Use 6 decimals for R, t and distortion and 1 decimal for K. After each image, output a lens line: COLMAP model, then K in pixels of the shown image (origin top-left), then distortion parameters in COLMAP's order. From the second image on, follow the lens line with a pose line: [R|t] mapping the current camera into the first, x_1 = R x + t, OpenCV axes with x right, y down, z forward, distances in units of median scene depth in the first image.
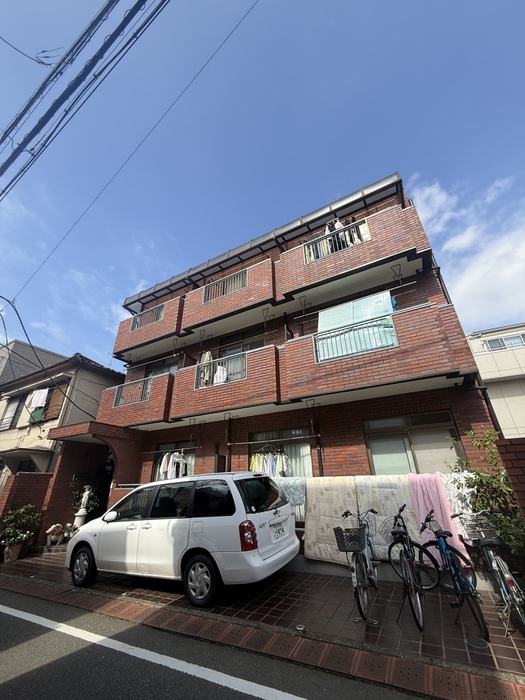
lens RADIAL K [[280.4, 0, 264.3], [0, 280.4, 349.5], [0, 0, 1]] dist [-0.000735, 0.000043]
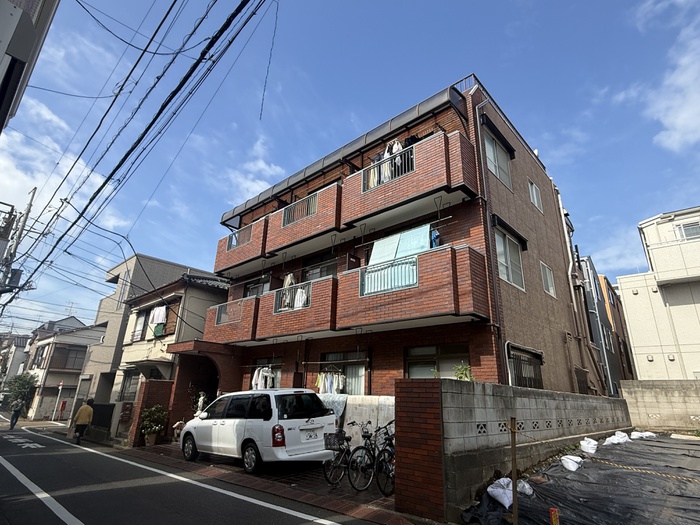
lens RADIAL K [[388.3, 0, 349.5], [0, 388.3, 264.6], [0, 0, 1]] dist [0.007585, -0.005770]
pose [[0.969057, -0.034203, -0.244454, 0.421169], [0.063868, 0.991371, 0.114478, -0.204853], [0.238429, -0.126549, 0.962879, -0.376478]]
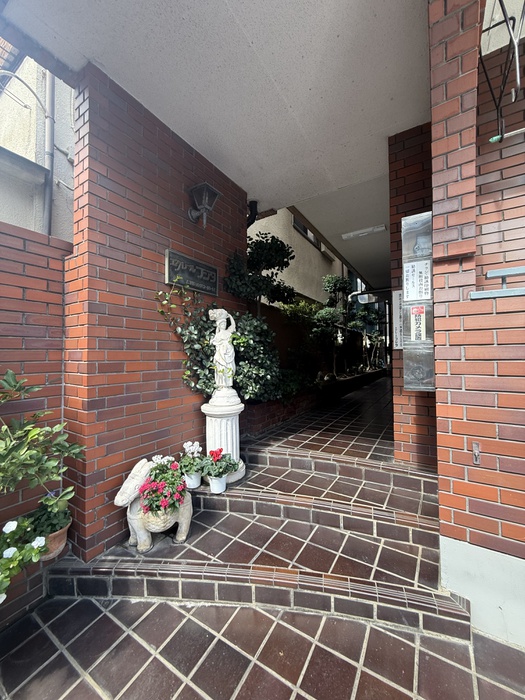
lens RADIAL K [[280.4, 0, 262.6], [0, 280.4, 350.4], [0, 0, 1]] dist [-0.000735, 0.000043]
pose [[0.998361, 0.007329, -0.056754, -0.666627], [0.017301, 0.906698, 0.421426, 0.475729], [0.054547, -0.421717, 0.905085, 0.872672]]
